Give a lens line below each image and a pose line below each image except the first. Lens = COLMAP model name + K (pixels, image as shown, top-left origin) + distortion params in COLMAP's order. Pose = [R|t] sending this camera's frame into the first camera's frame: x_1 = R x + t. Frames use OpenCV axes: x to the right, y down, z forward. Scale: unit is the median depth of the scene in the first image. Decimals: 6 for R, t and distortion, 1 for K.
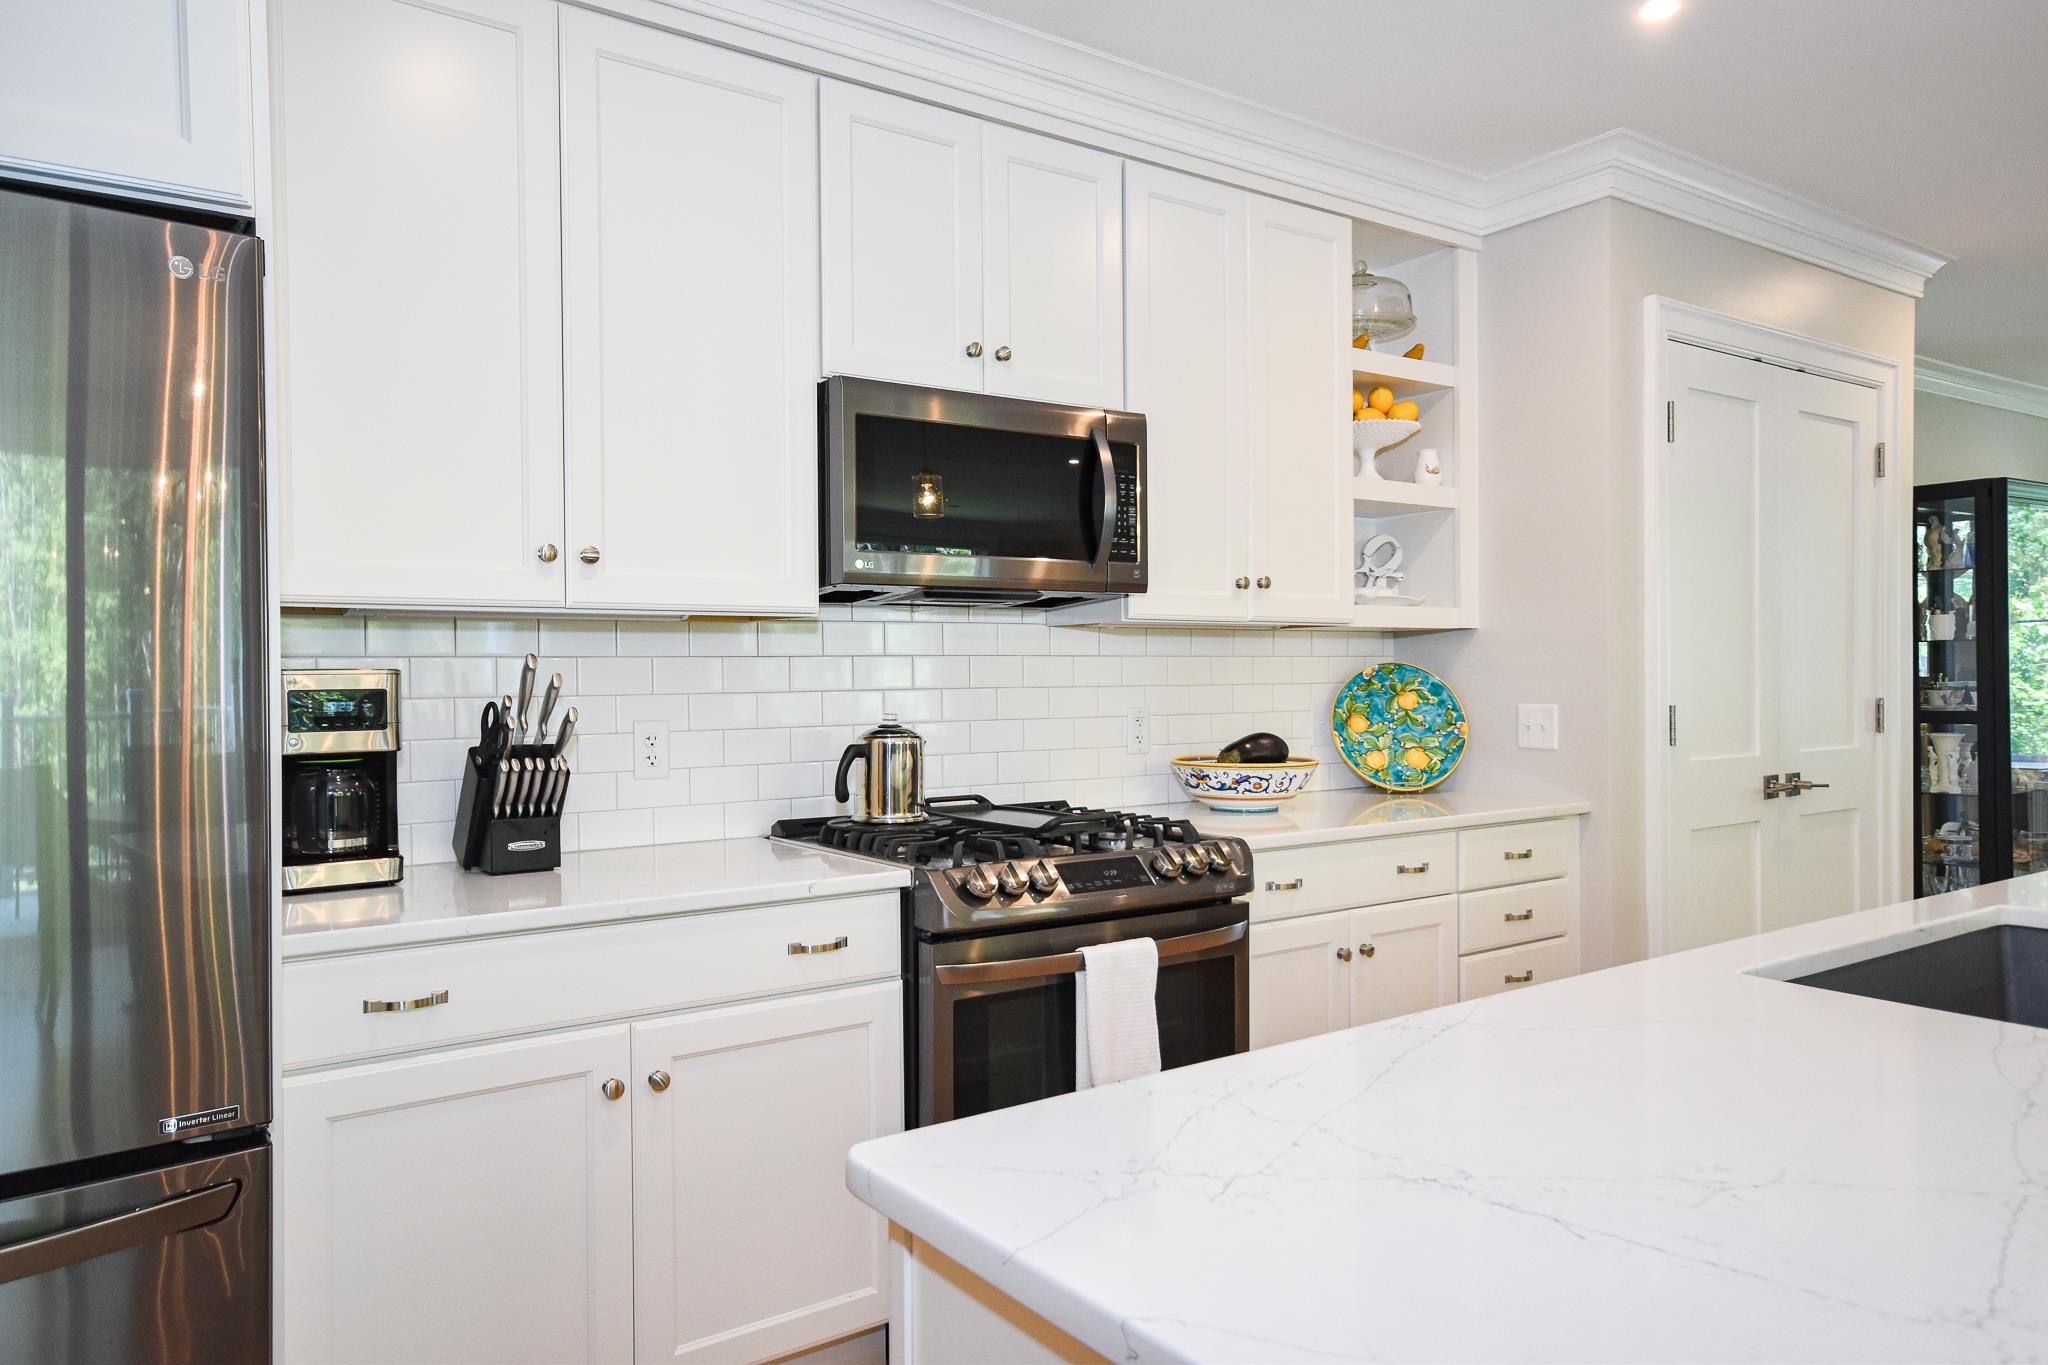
lens RADIAL K [[1383.3, 0, 1025.8], [0, 1383.3, 685.9], [0, 0, 1]] dist [0.001564, -0.000373]
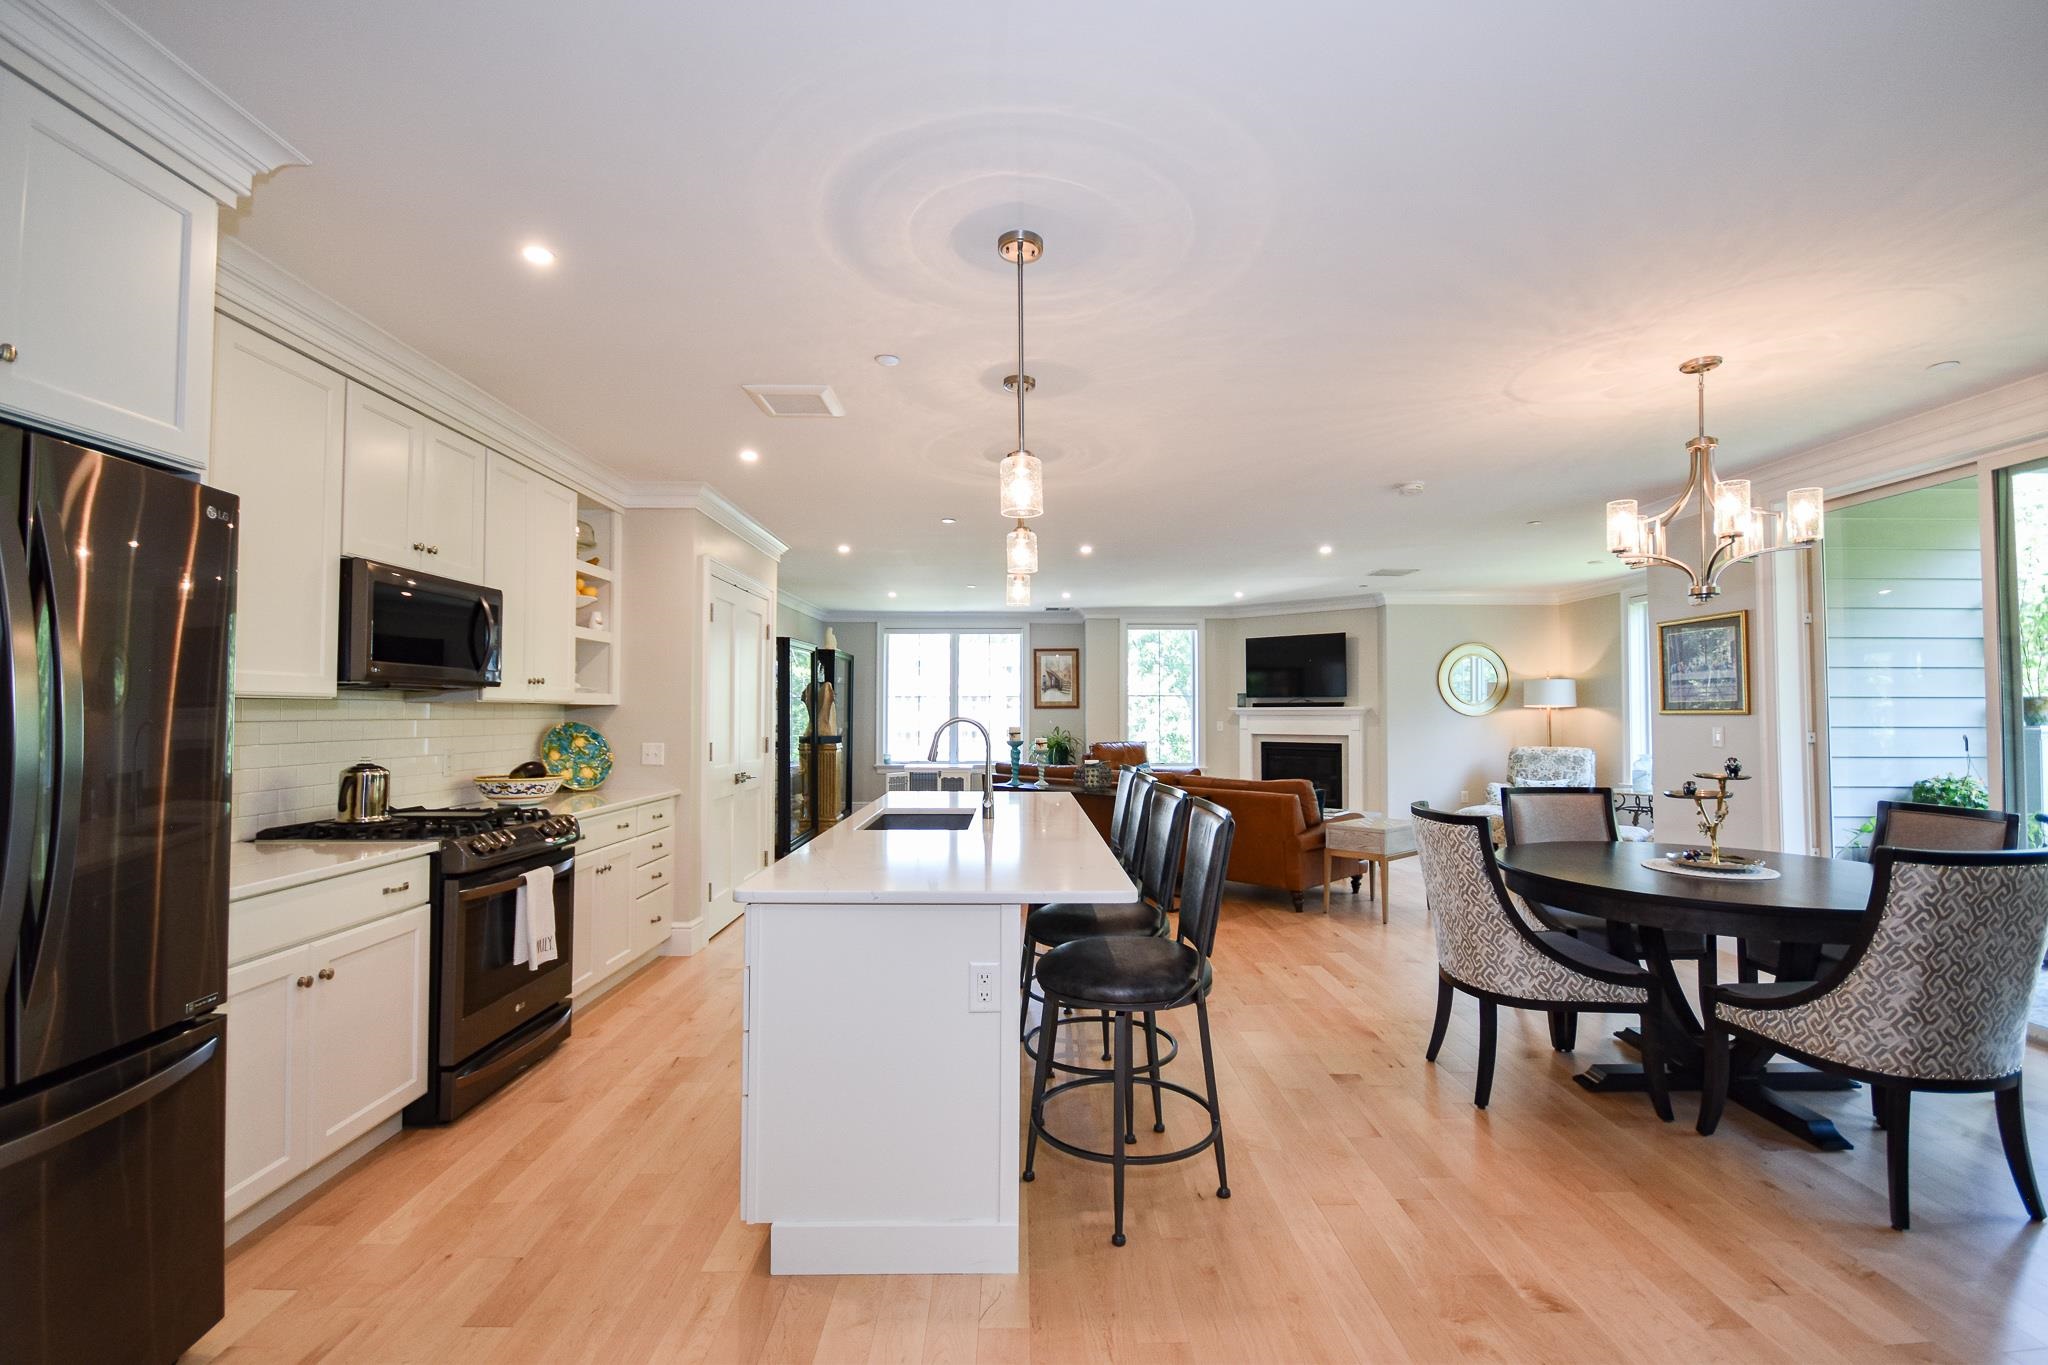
lens RADIAL K [[890.4, 0, 1027.3], [0, 890.4, 689.3], [0, 0, 1]] dist [0.009106, -0.009305]
pose [[0.569322, 0.031200, 0.821522, -0.444983], [0.001638, 0.999235, -0.039084, -0.015329], [-0.822113, 0.023597, 0.568836, -0.228510]]
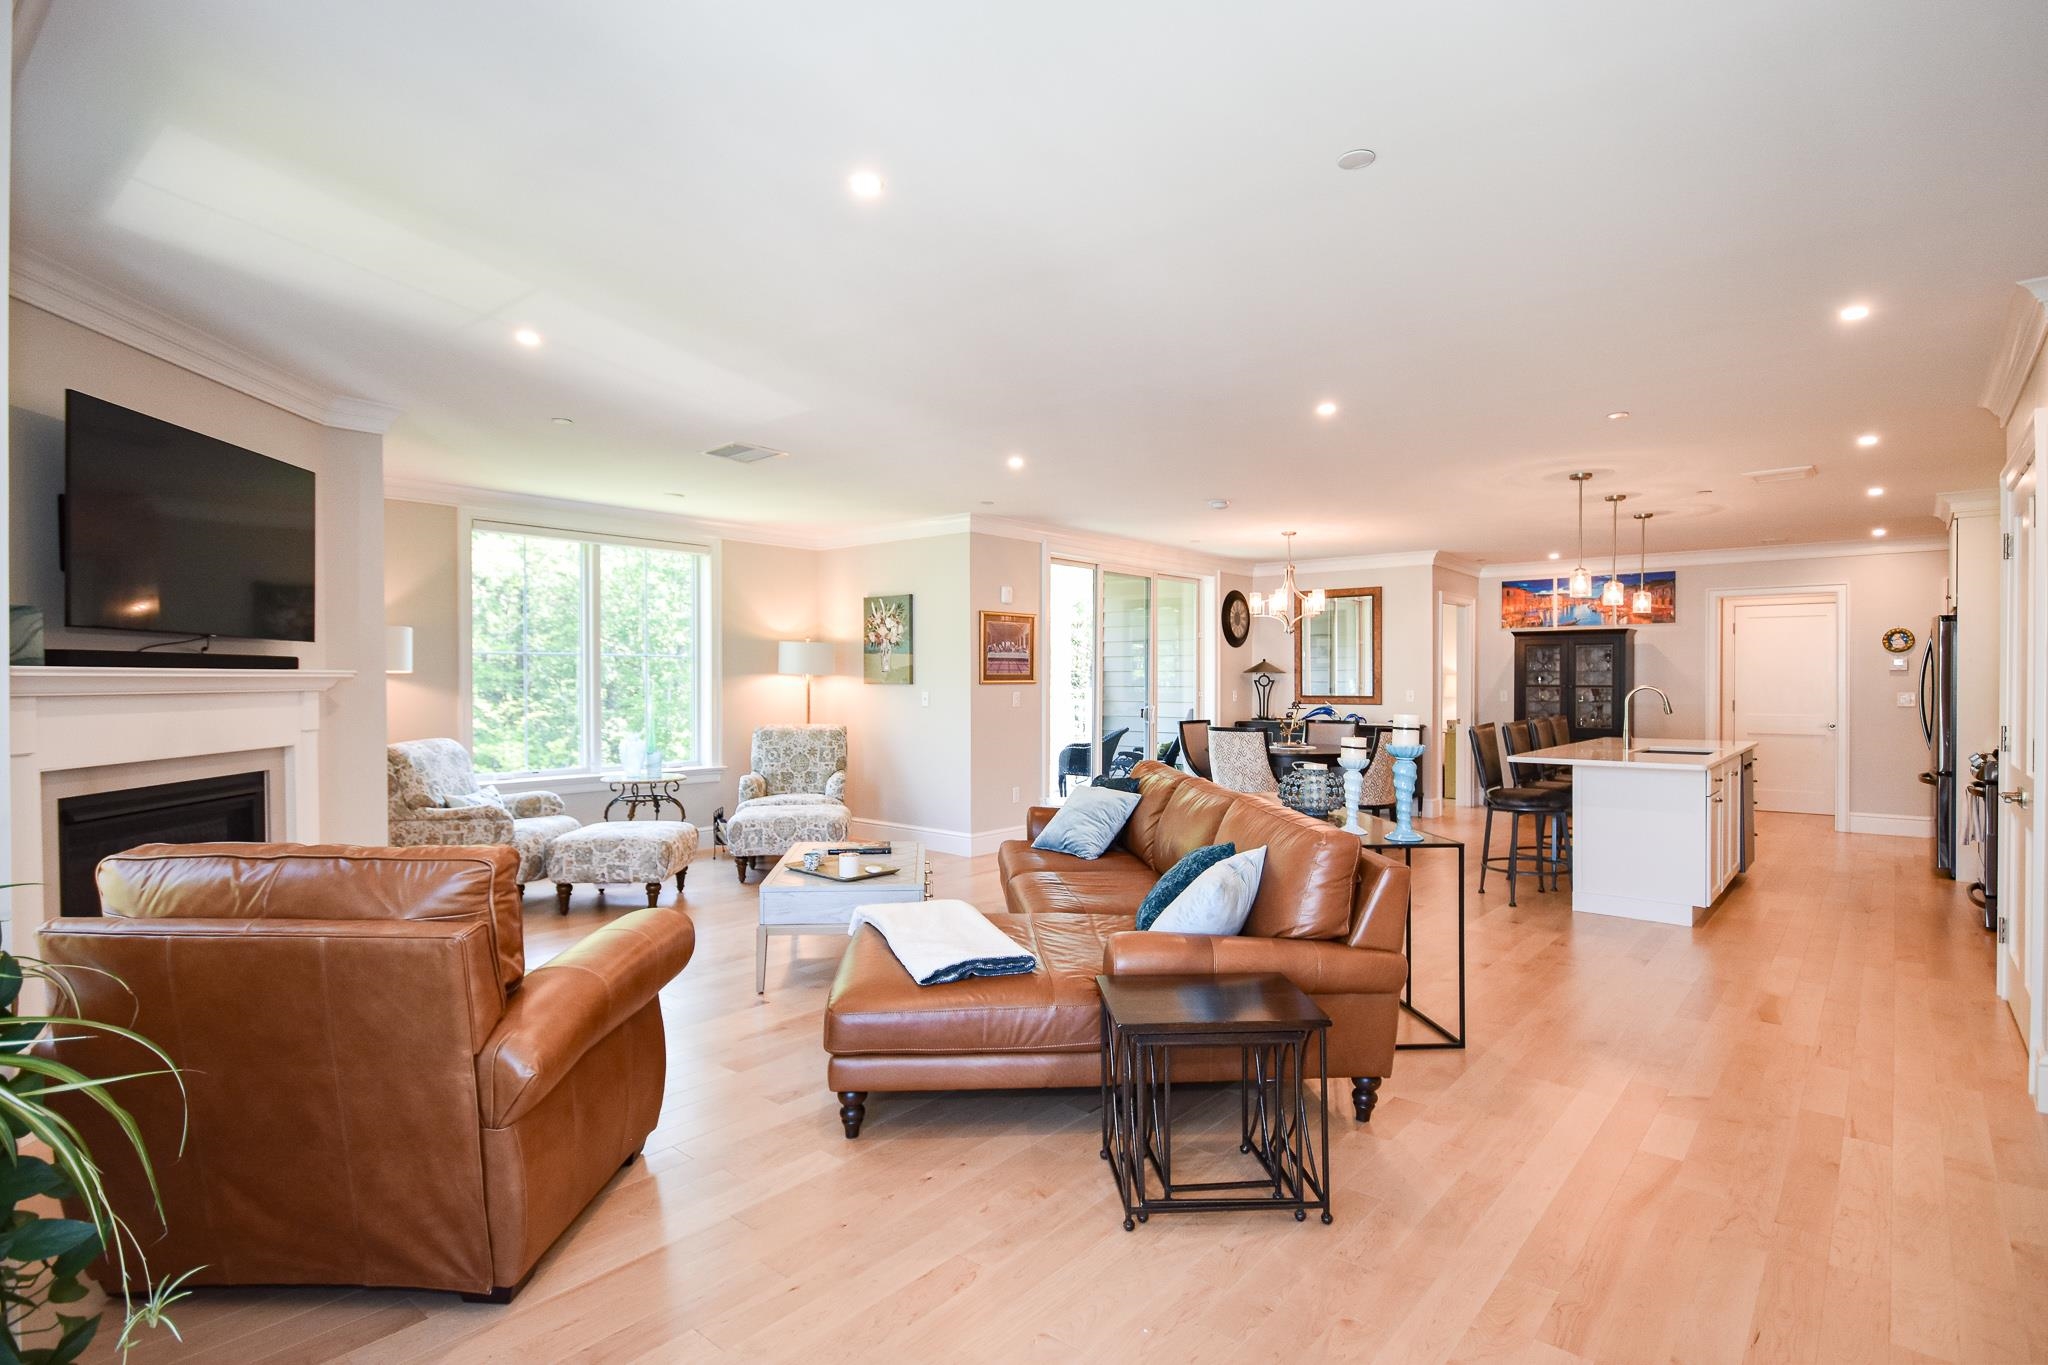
lens RADIAL K [[1056.7, 0, 1020.8], [0, 1056.7, 696.4], [0, 0, 1]] dist [0.013830, -0.000008]
pose [[-0.966155, 0.014342, -0.257565, 2.073367], [0.007479, 0.999591, 0.027606, -0.068576], [0.257855, 0.024745, -0.965867, 2.103547]]
